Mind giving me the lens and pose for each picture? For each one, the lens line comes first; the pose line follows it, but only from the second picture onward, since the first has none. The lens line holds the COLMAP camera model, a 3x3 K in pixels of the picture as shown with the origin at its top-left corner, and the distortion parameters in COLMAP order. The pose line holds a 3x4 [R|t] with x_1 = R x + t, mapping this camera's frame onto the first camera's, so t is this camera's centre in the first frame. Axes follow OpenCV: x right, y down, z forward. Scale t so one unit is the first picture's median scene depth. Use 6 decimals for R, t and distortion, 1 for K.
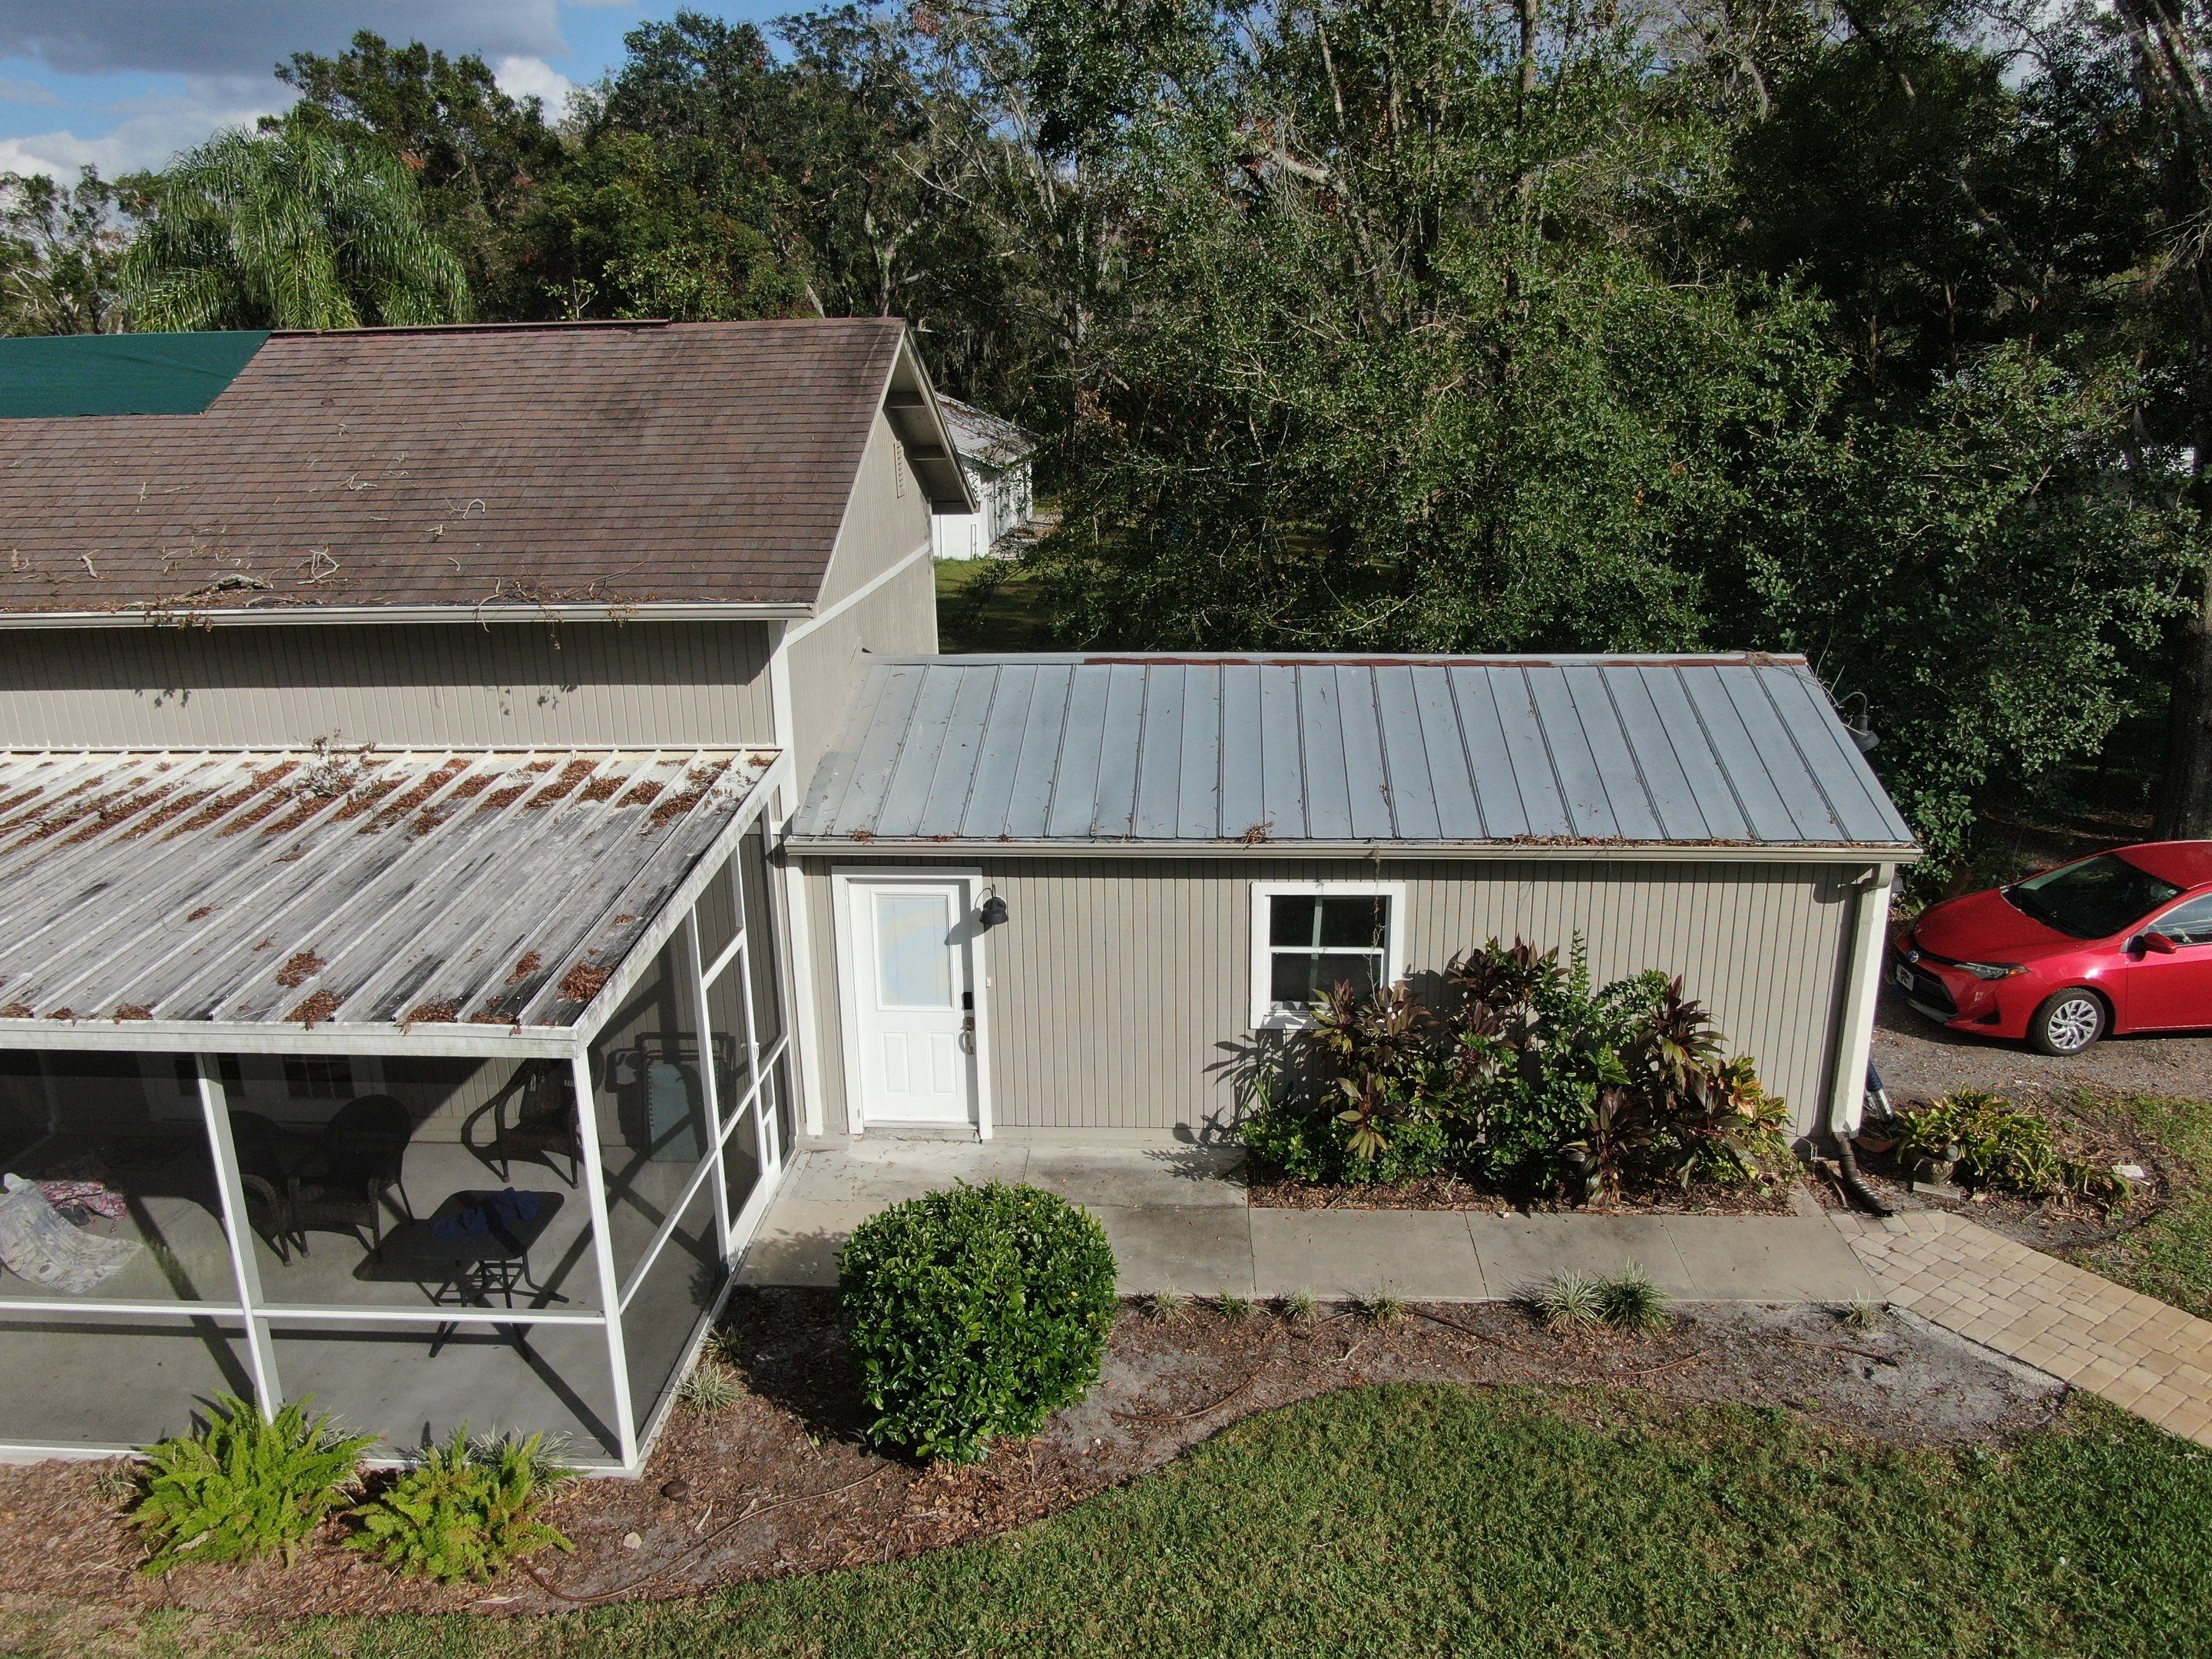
lens RADIAL K [[1588.7, 0, 1107.7], [0, 1588.7, 836.2], [0, 0, 1]] dist [-0.026669, 0.010391]
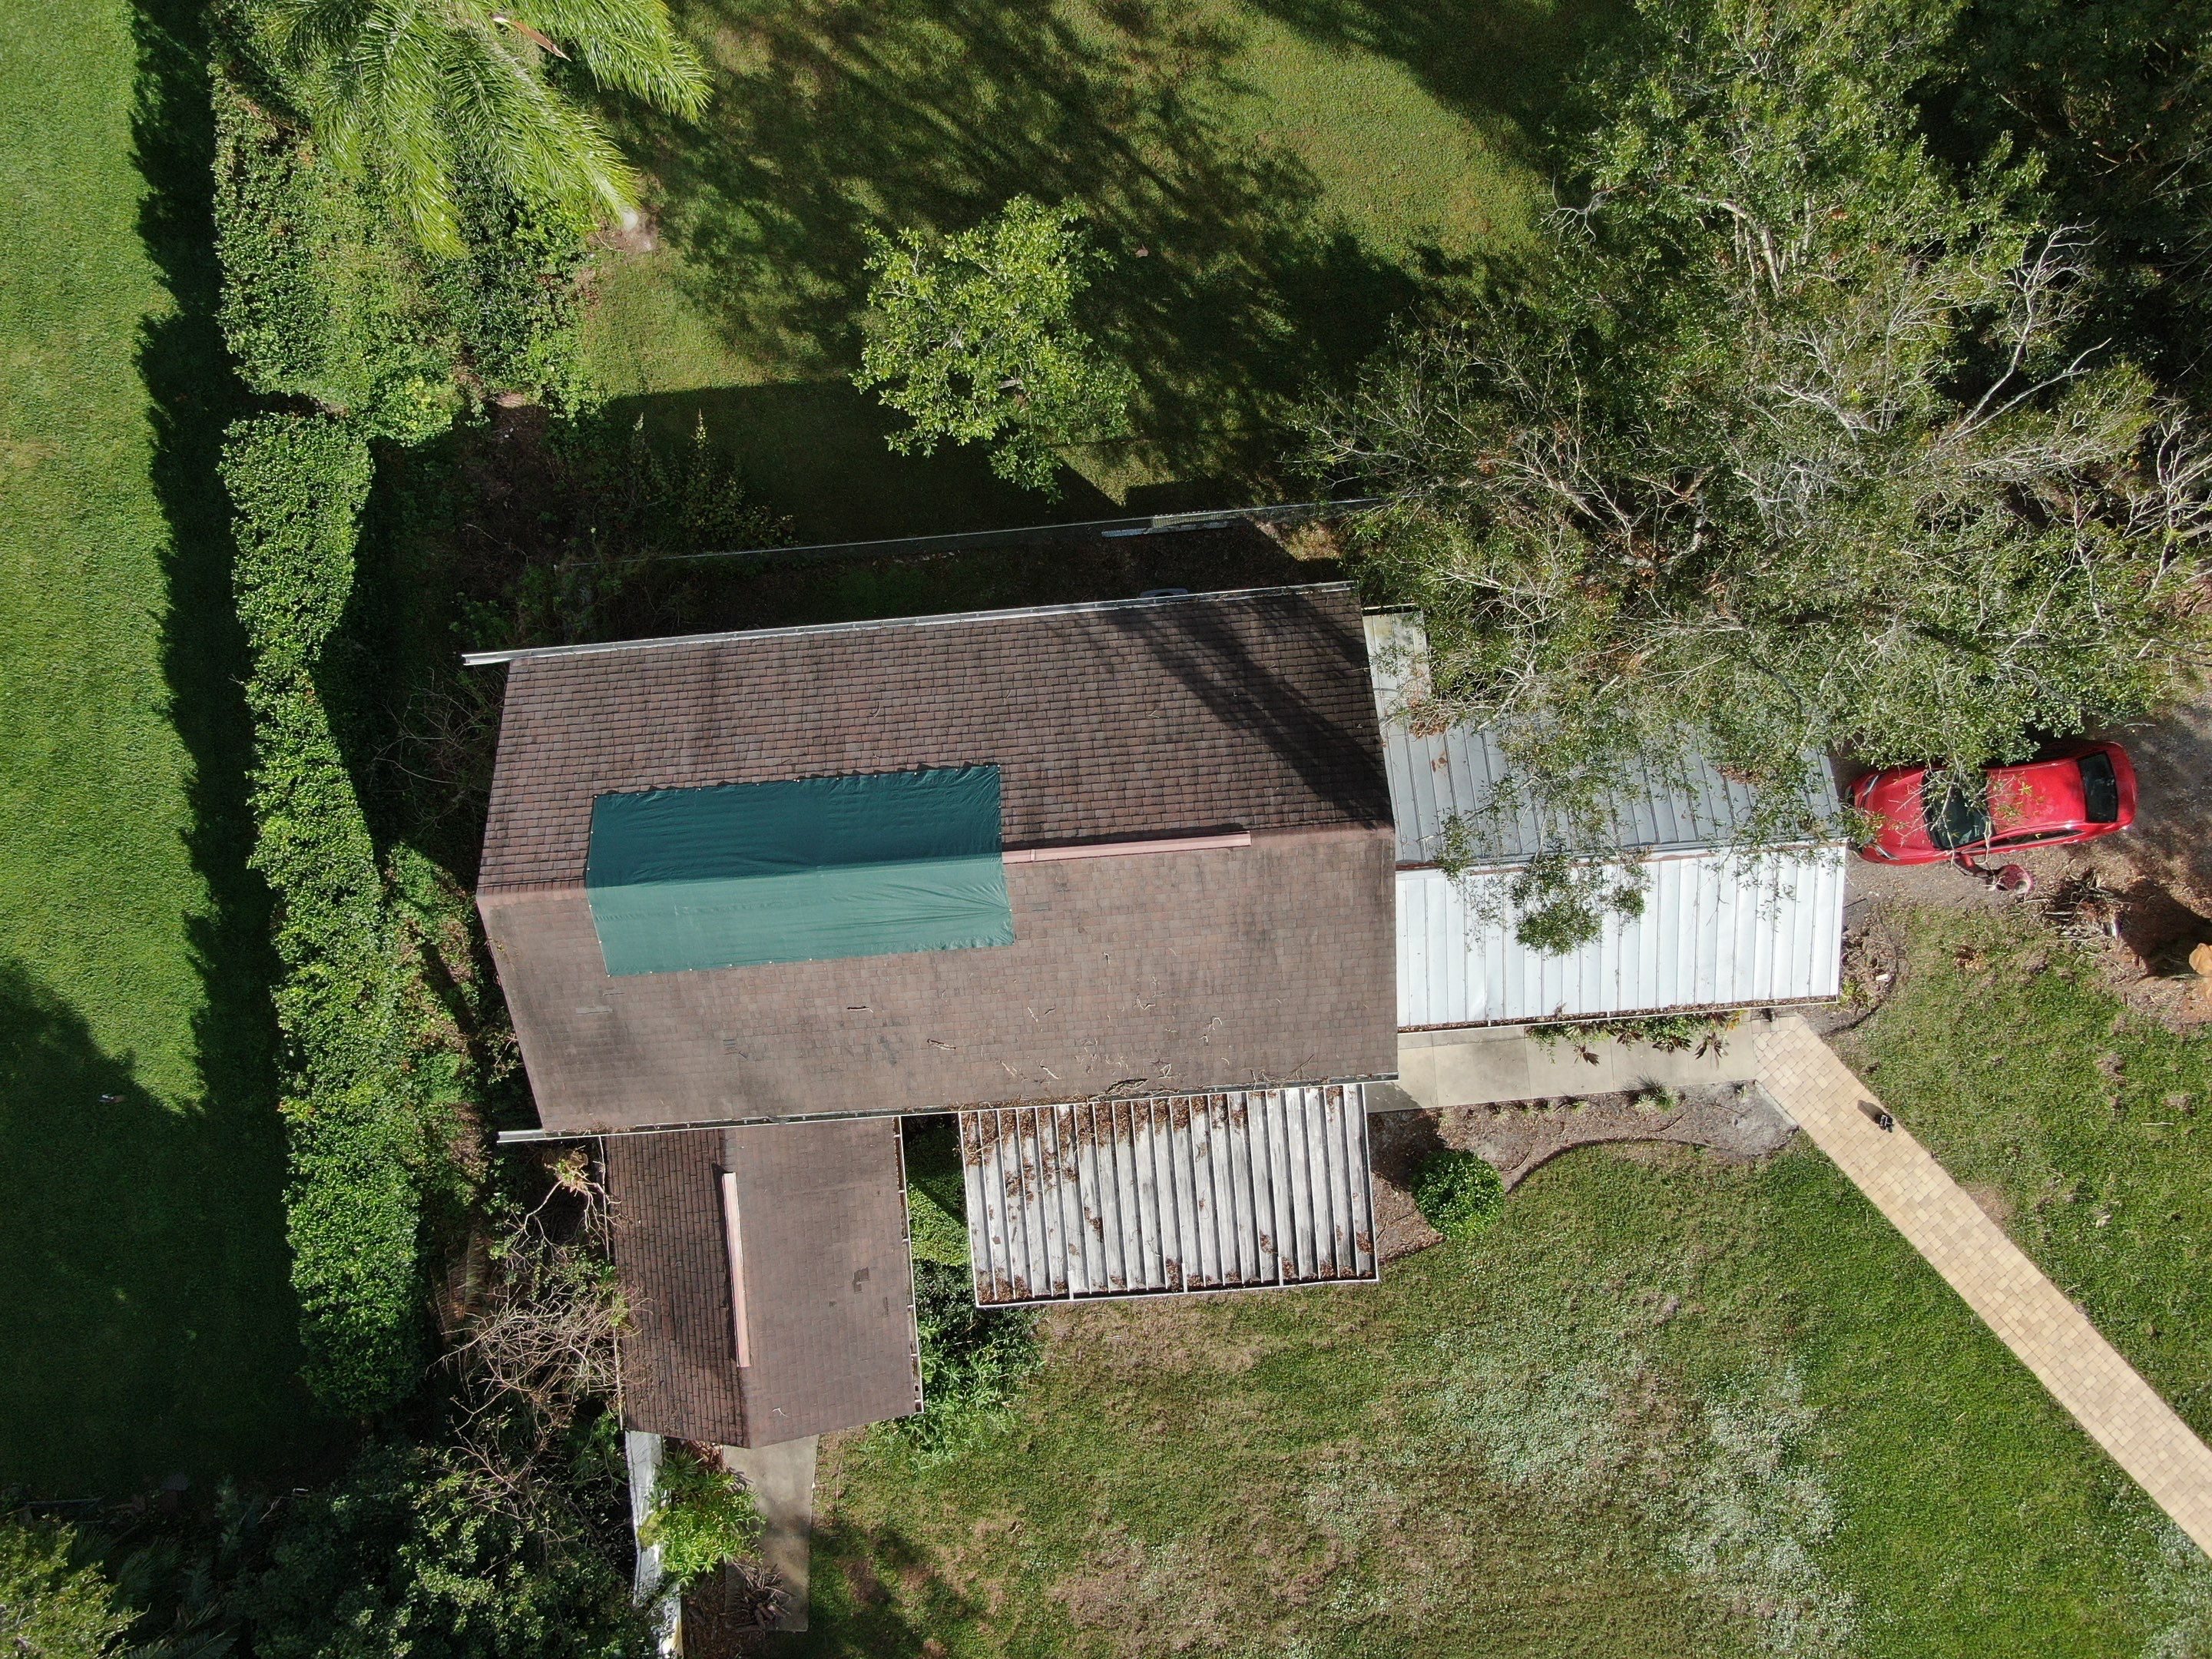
lens RADIAL K [[1588.7, 0, 1107.7], [0, 1588.7, 836.2], [0, 0, 1]] dist [-0.026669, 0.010391]
pose [[0.990299, -0.136920, -0.023693, -0.440592], [0.064467, 0.301665, 0.951232, -2.186659], [-0.123095, -0.943531, 0.307565, 0.584205]]
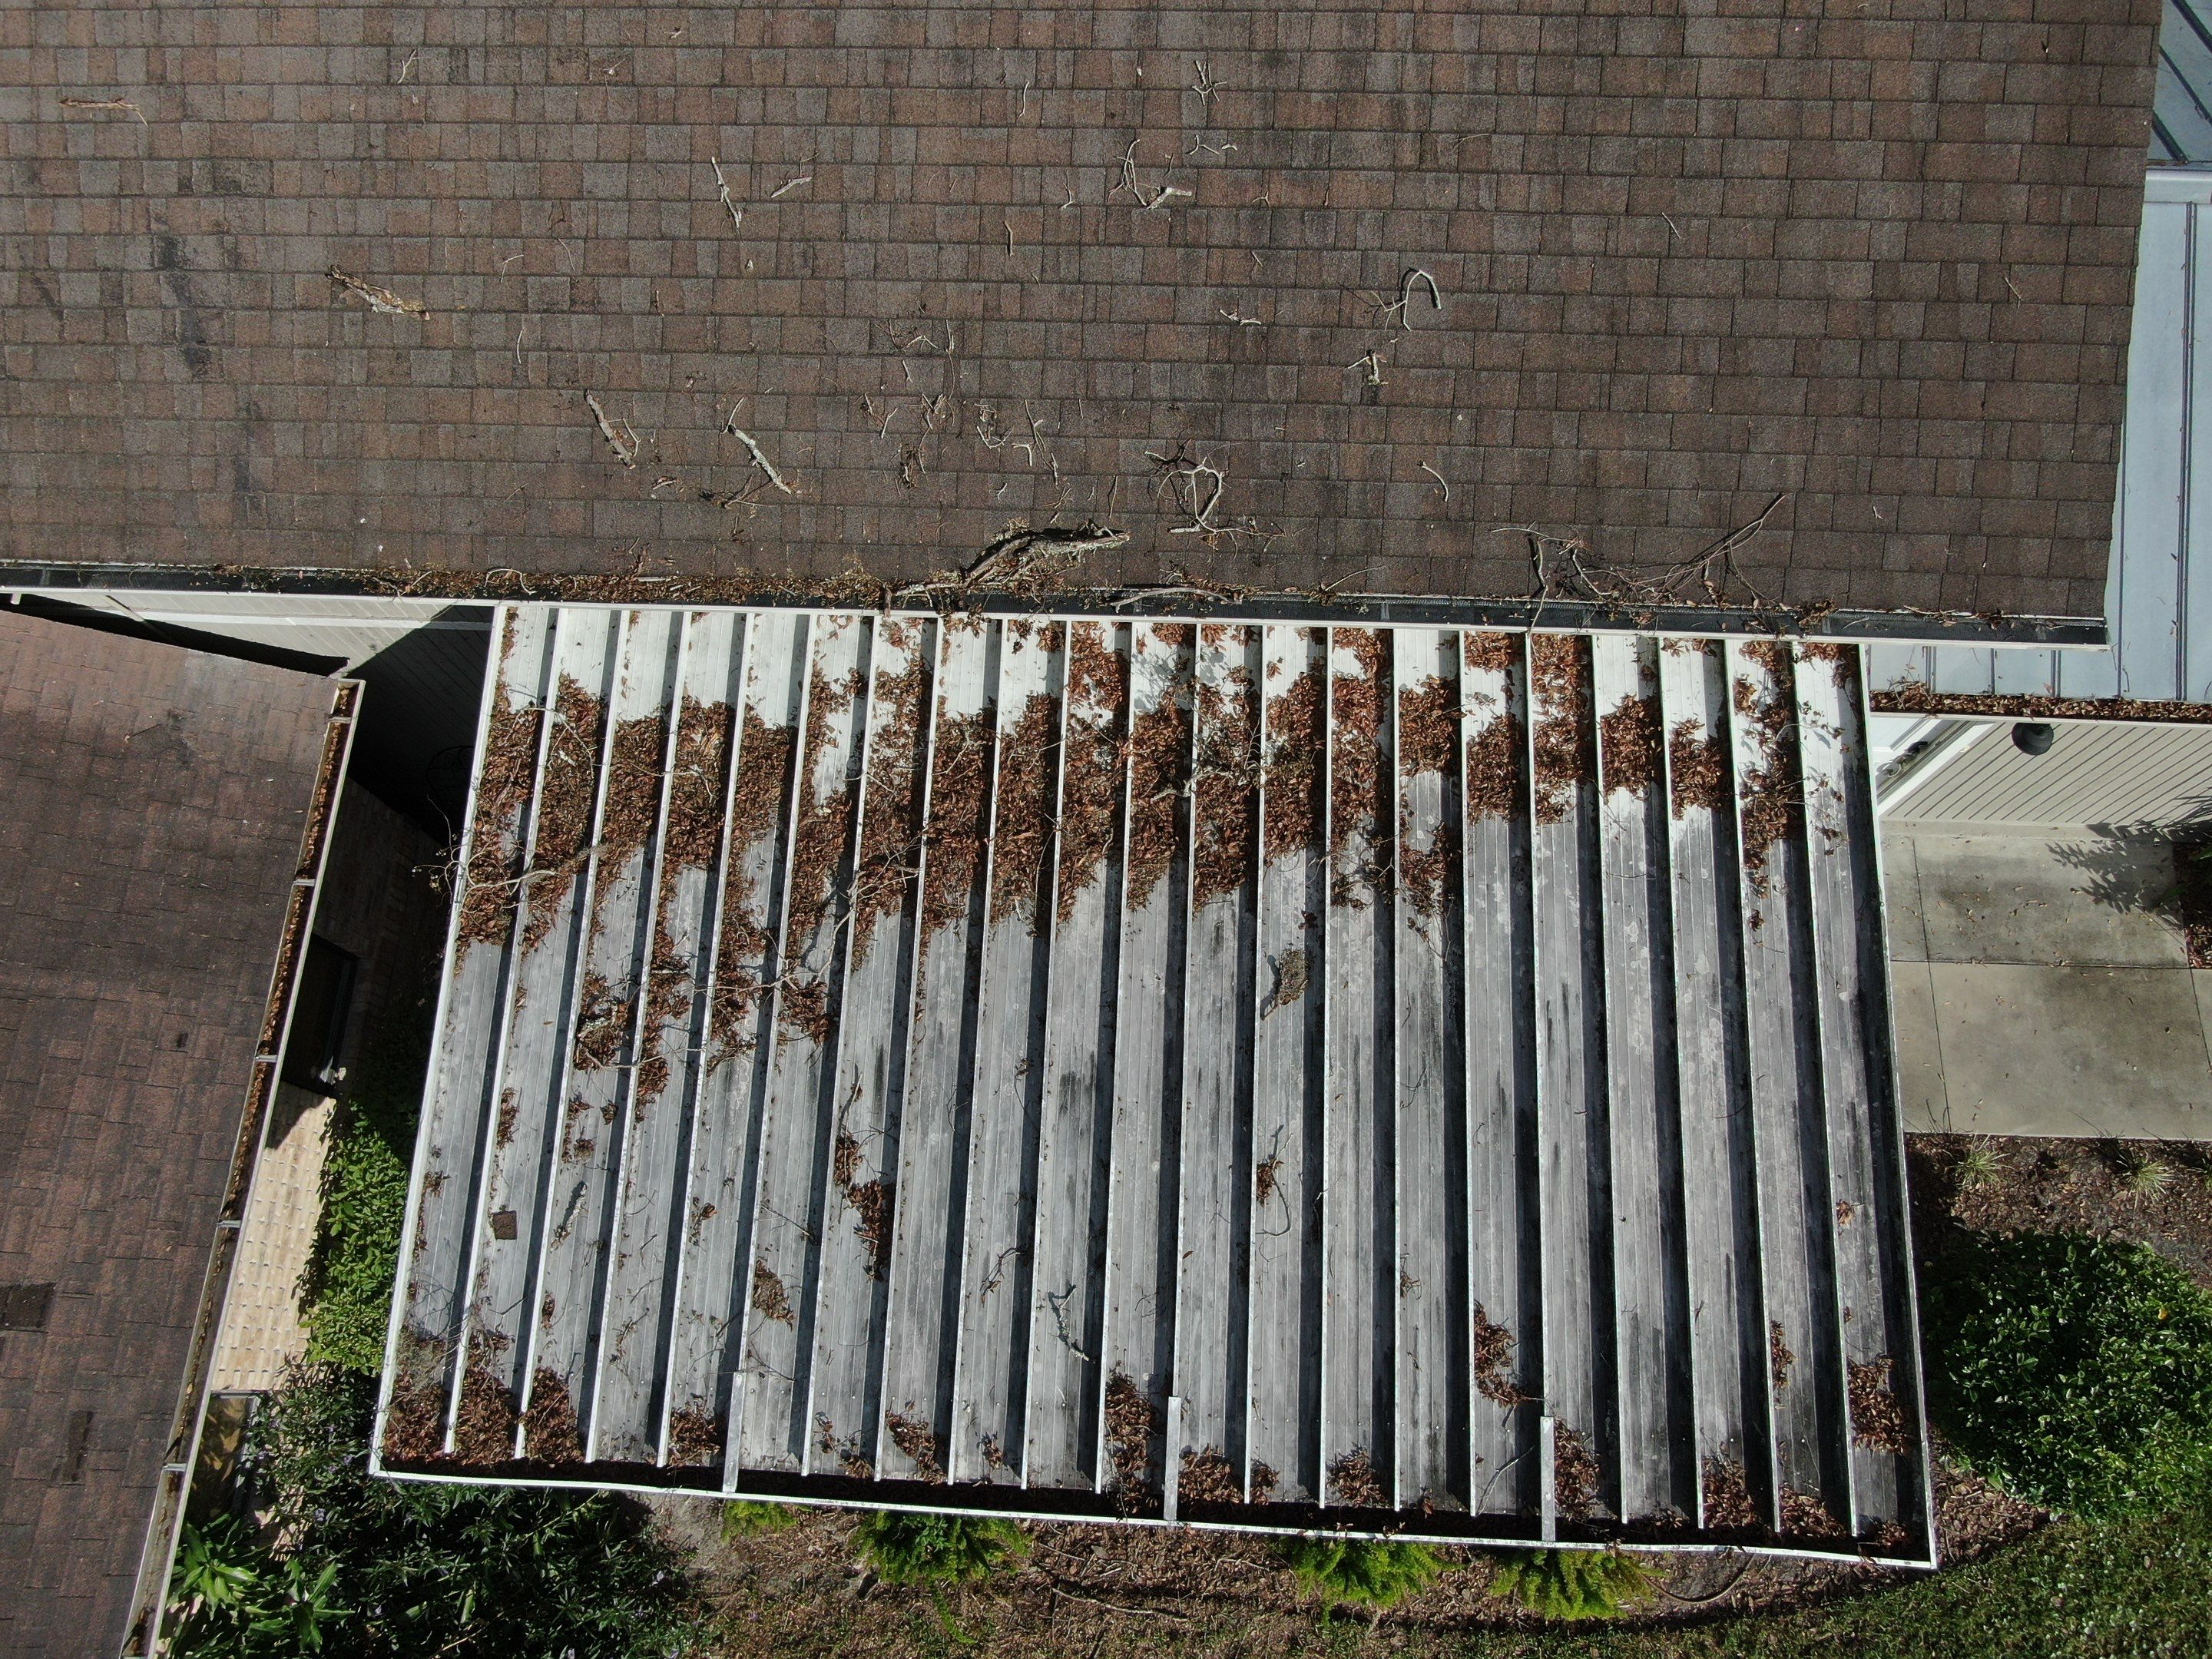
lens RADIAL K [[1588.7, 0, 1107.7], [0, 1588.7, 836.2], [0, 0, 1]] dist [-0.026669, 0.010391]
pose [[0.999687, -0.015680, -0.019472, -0.478869], [0.024973, 0.589539, 0.807354, -0.513942], [-0.001180, -0.807588, 0.589746, 0.516808]]
